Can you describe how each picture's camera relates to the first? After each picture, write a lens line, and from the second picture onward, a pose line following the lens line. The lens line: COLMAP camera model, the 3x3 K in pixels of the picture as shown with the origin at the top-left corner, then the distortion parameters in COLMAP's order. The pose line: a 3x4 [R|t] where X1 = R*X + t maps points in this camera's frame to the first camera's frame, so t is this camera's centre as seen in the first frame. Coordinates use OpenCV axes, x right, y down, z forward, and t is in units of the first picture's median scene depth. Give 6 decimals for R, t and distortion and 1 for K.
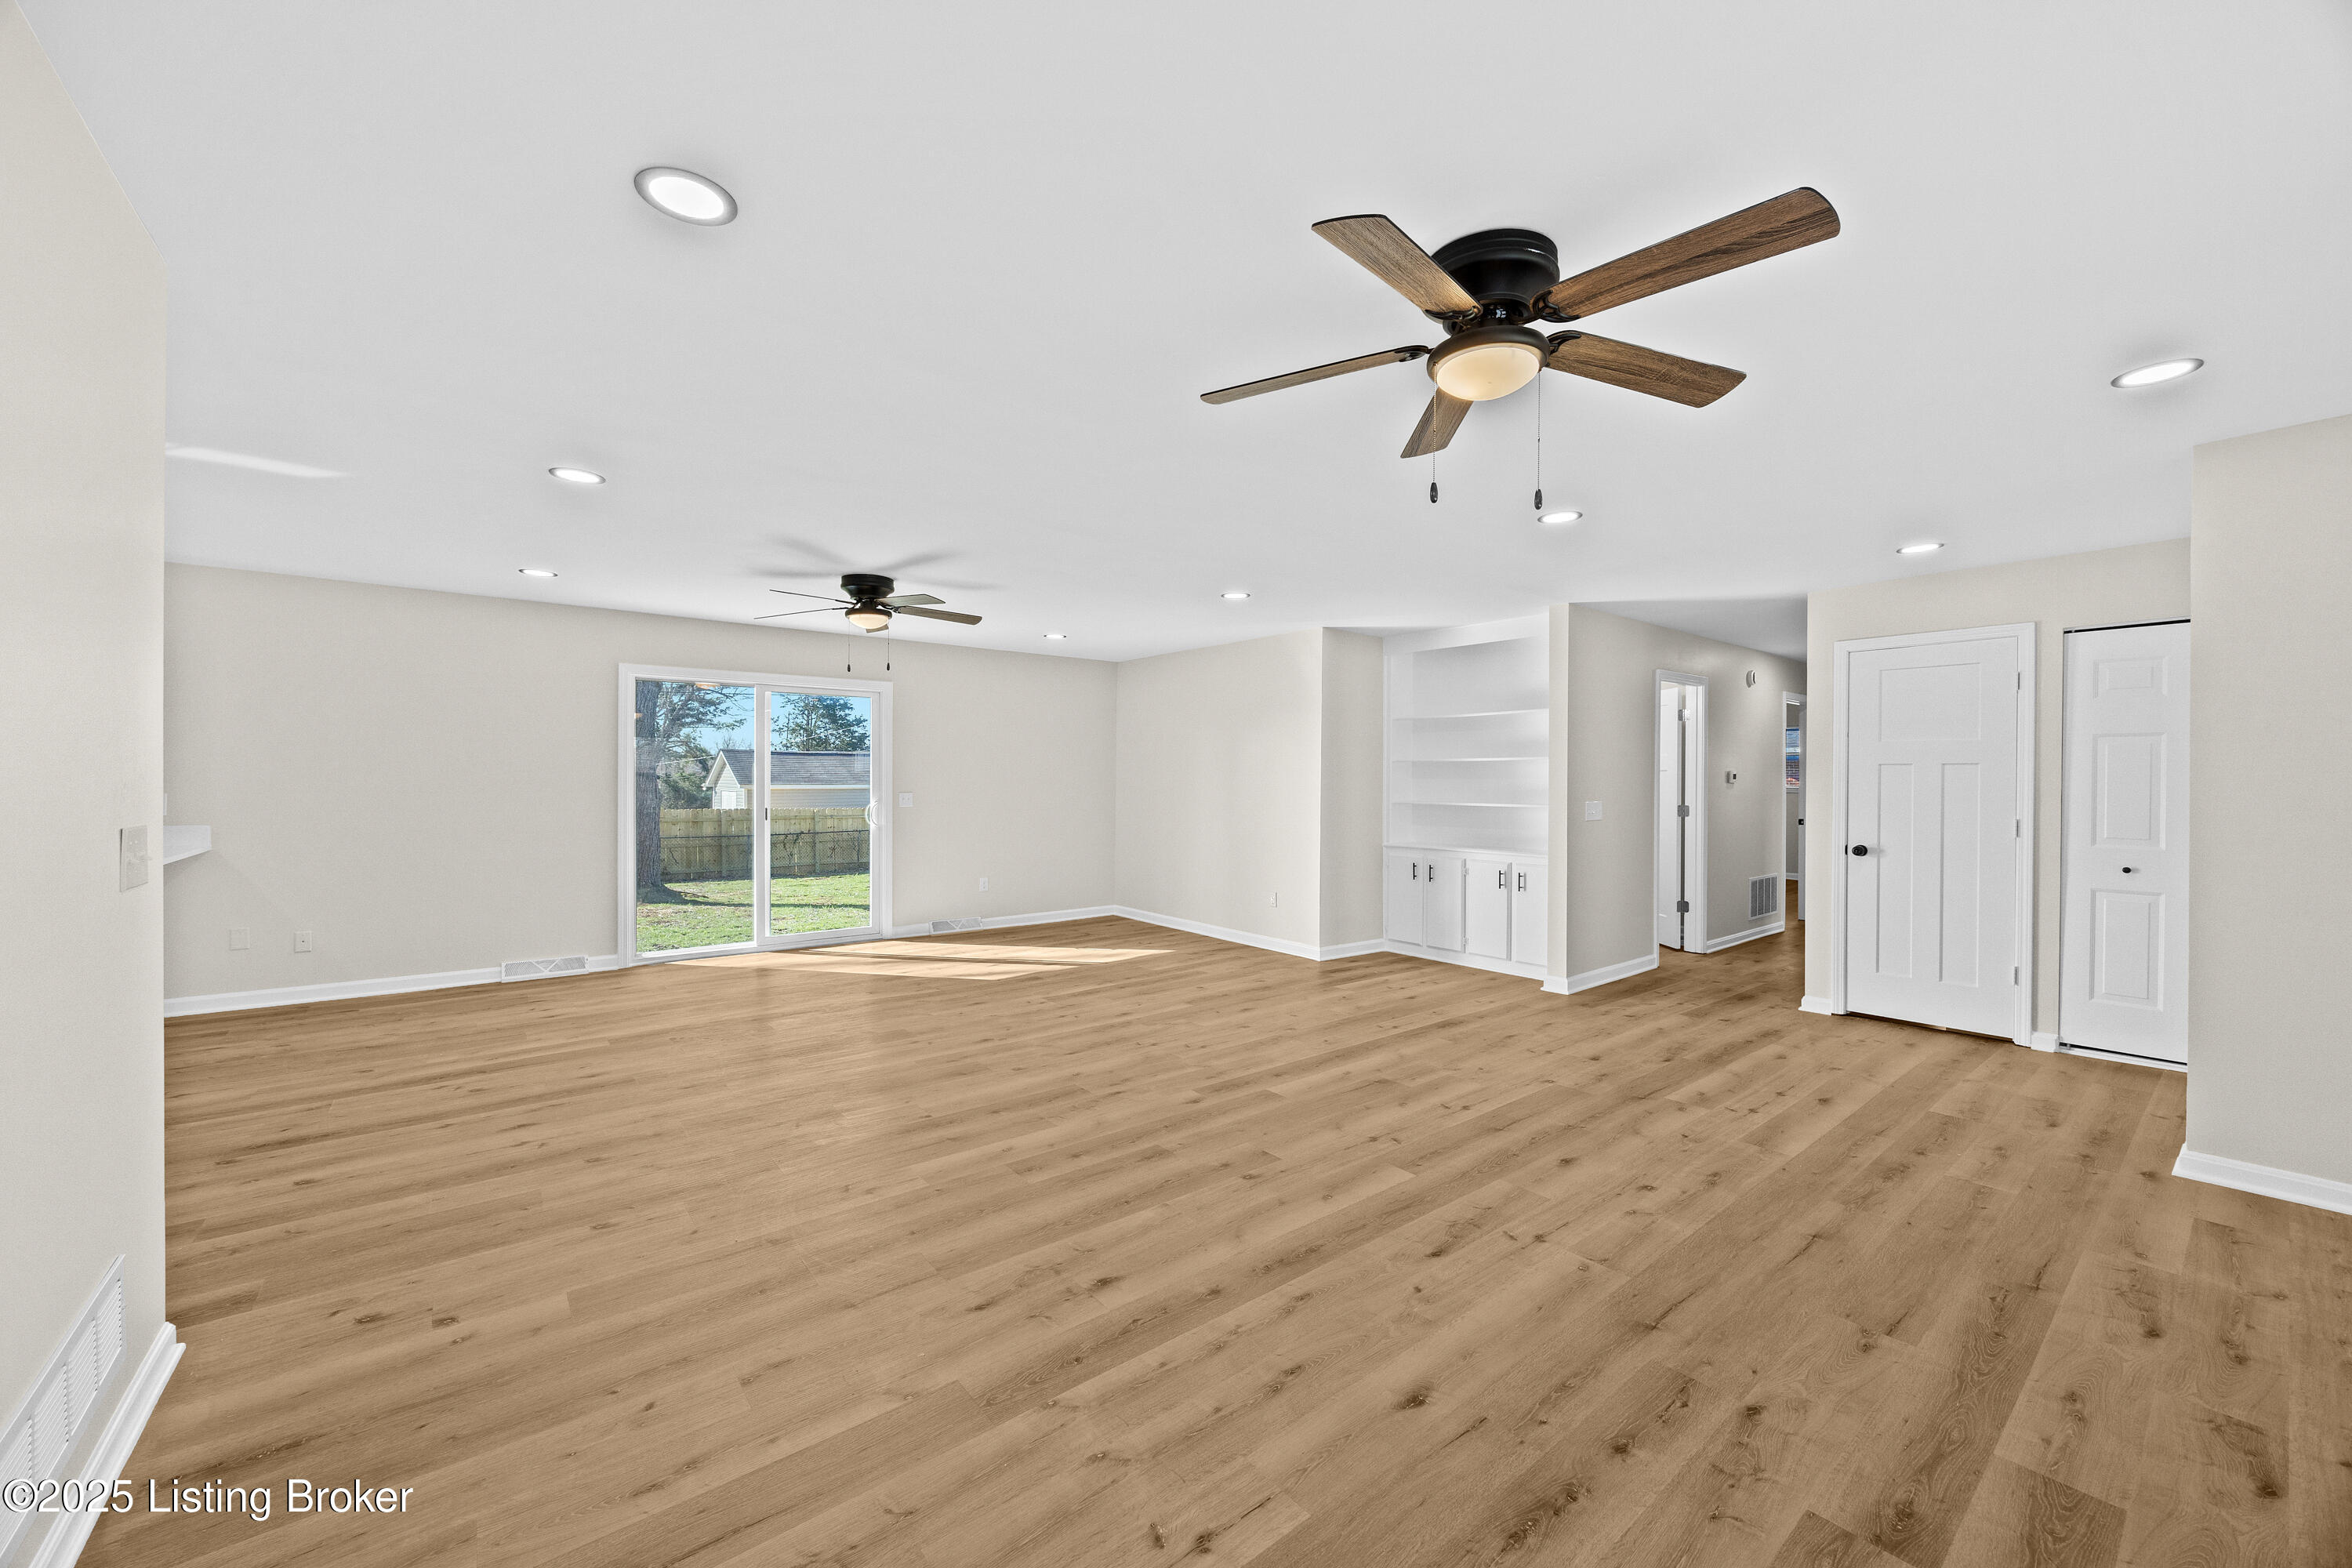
lens RADIAL K [[900.2, 0, 1178.9], [0, 900.2, 780.2], [0, 0, 1]] dist [-0.000688, 0.000533]
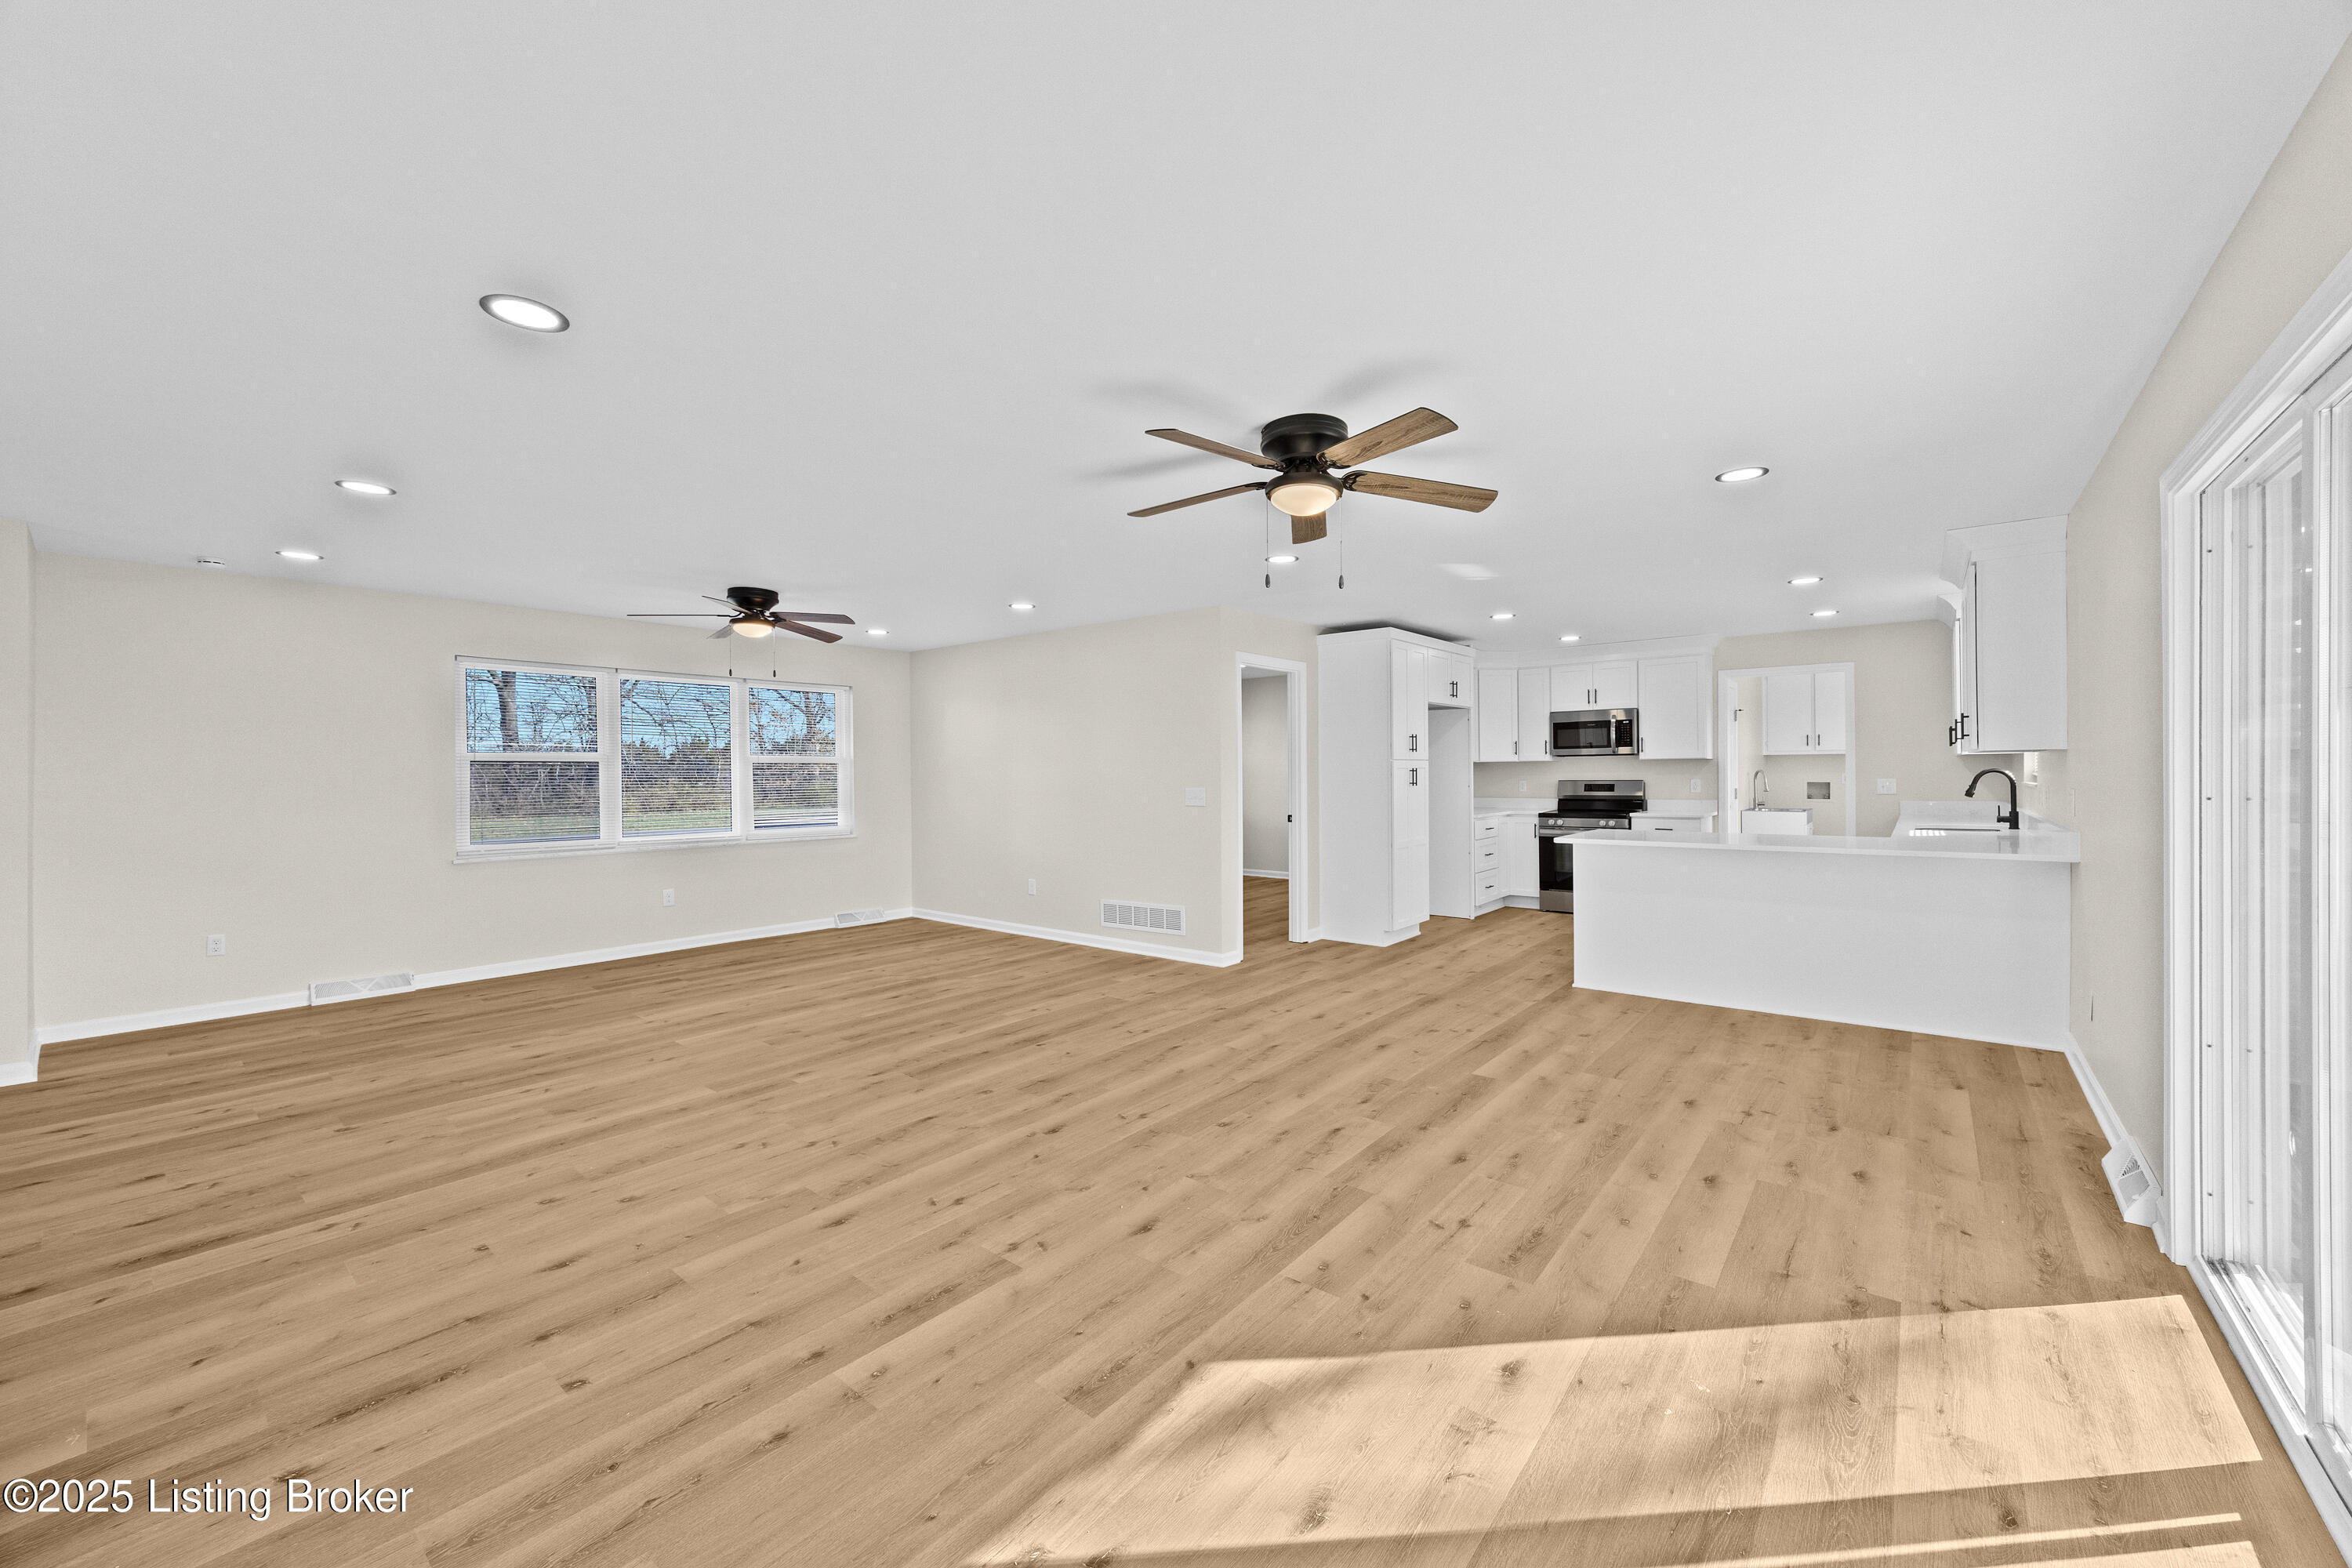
lens RADIAL K [[900.2, 0, 1181.1], [0, 900.2, 767.7], [0, 0, 1]] dist [-0.000688, 0.000533]
pose [[-0.978393, 0.001382, -0.206749, -0.230843], [0.002062, 0.999993, -0.003073, -0.005342], [0.206743, -0.003433, -0.978389, 2.430195]]
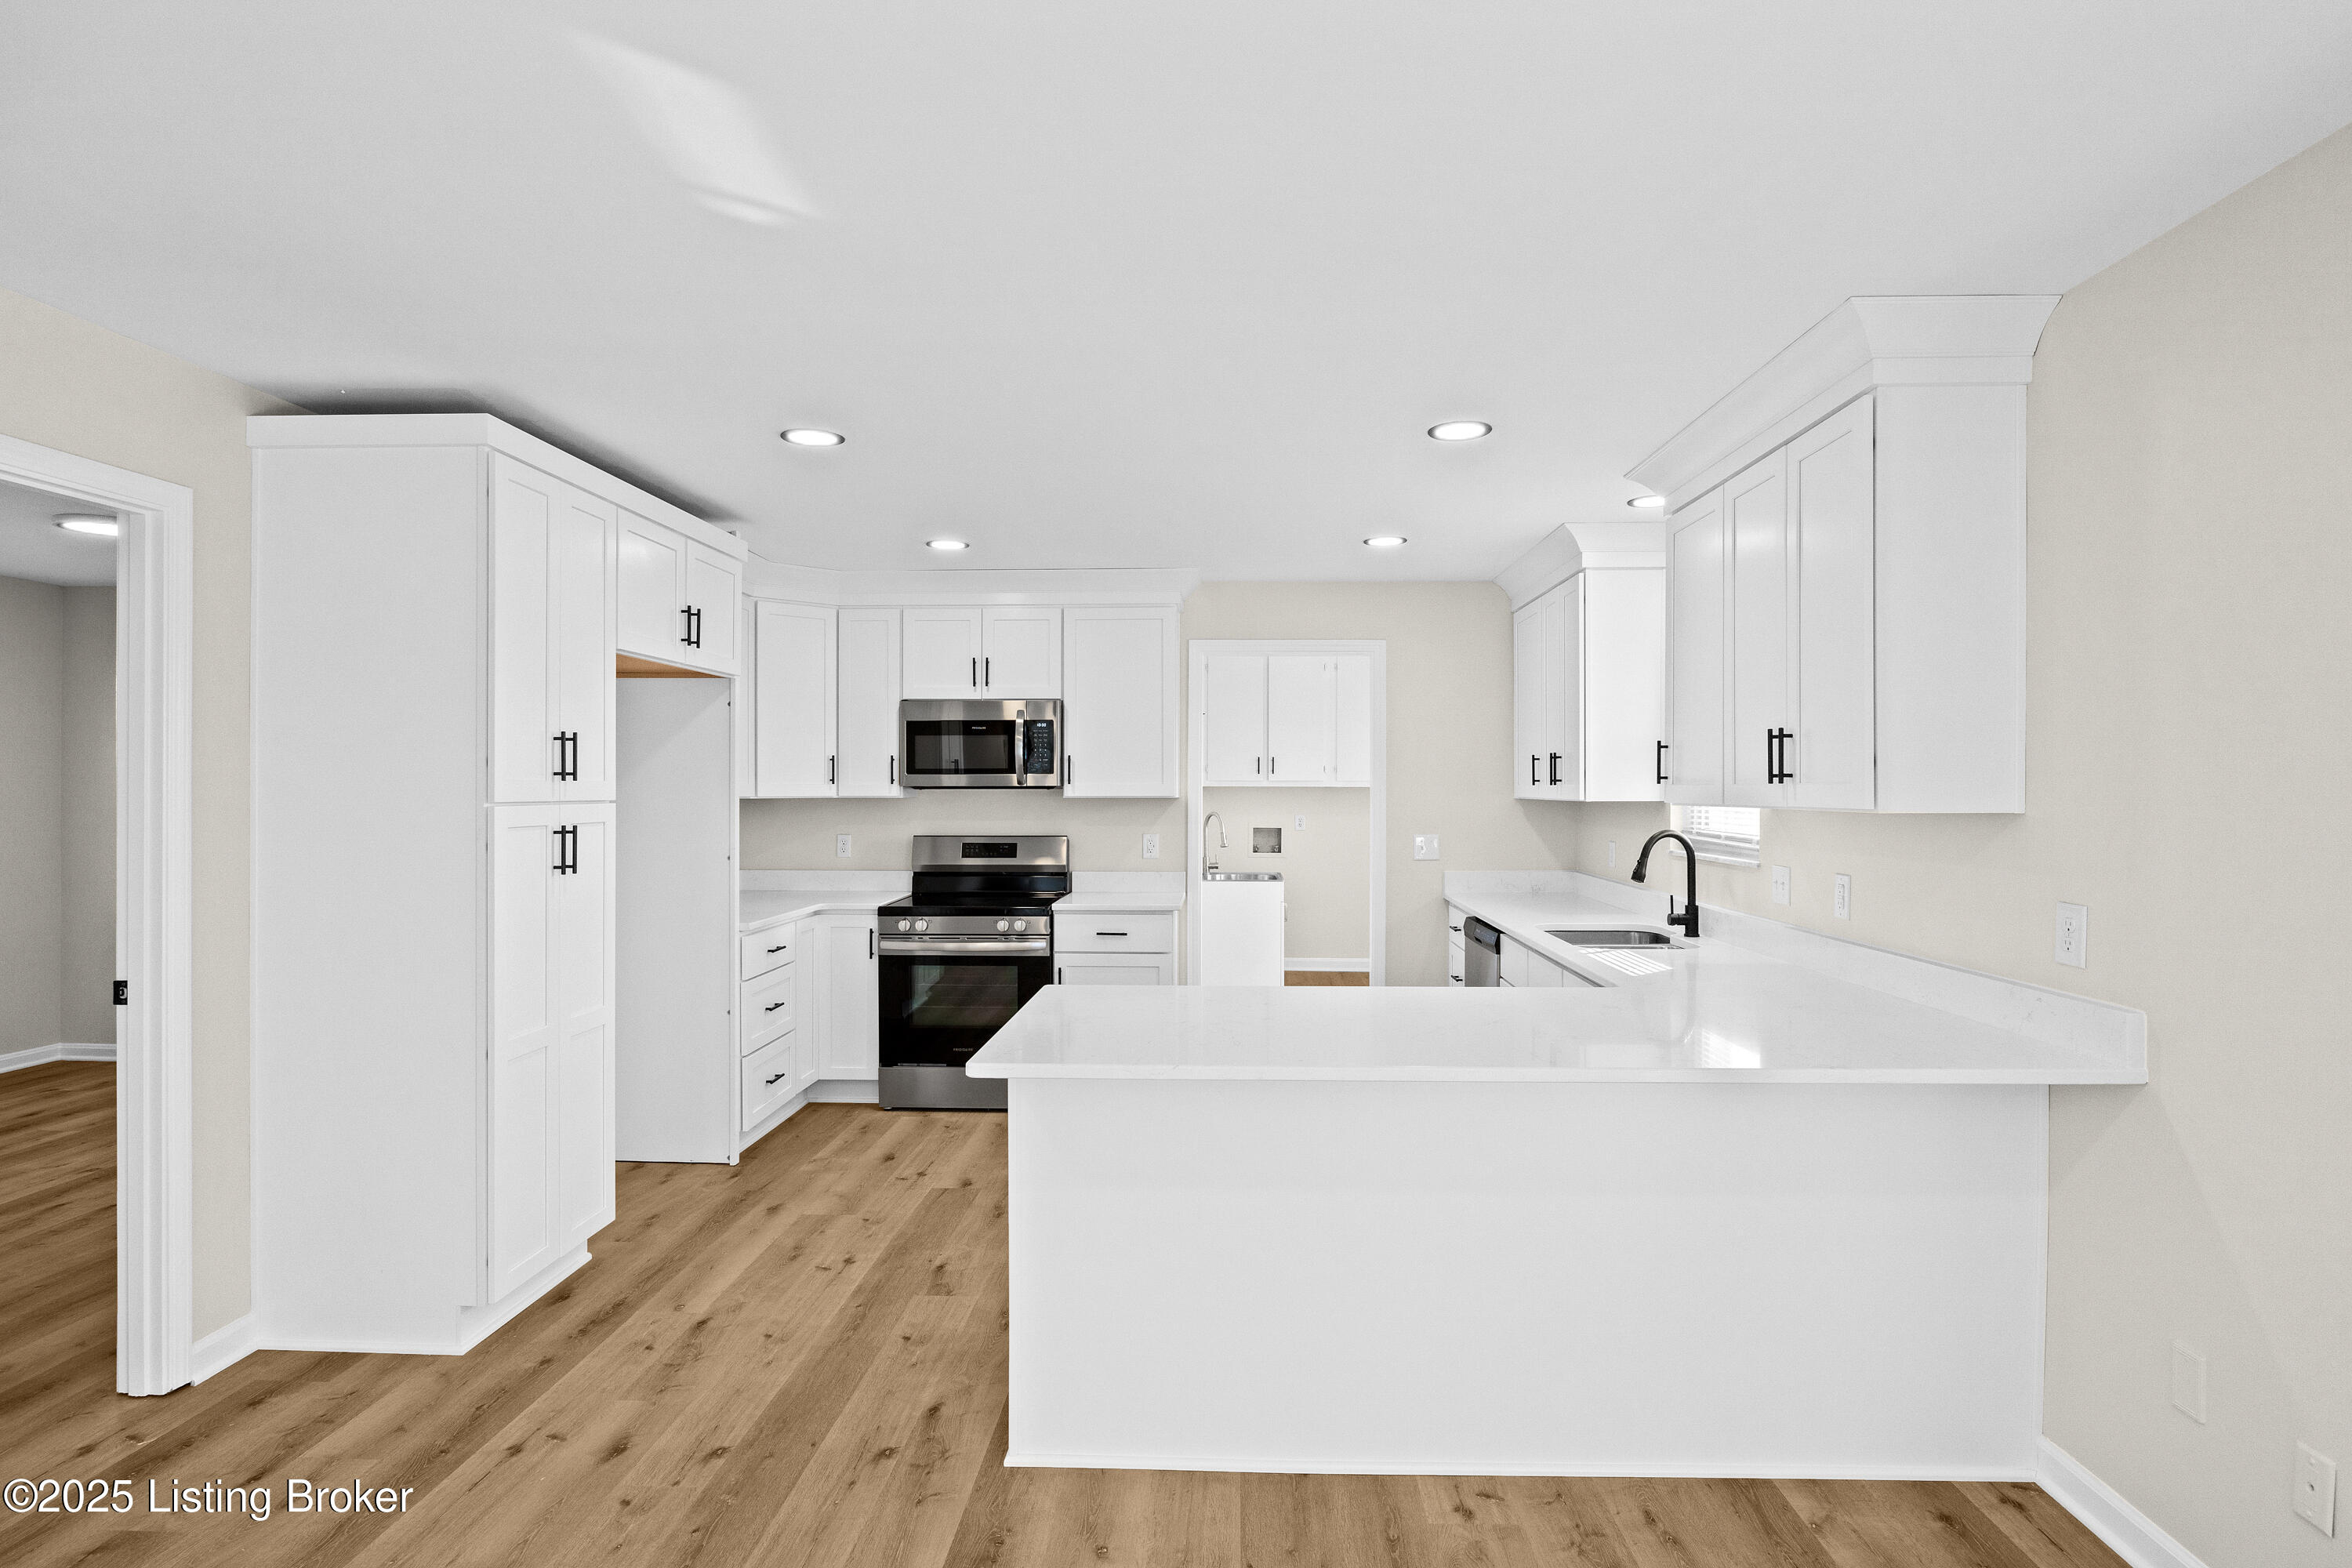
lens RADIAL K [[1245.7, 0, 1167.2], [0, 1245.7, 806.9], [0, 0, 1]] dist [0.001237, -0.000366]
pose [[-0.670418, 0.004508, -0.741970, -0.752630], [-0.007175, 0.999895, 0.012557, -0.042620], [0.741949, 0.013742, -0.670315, 1.575596]]
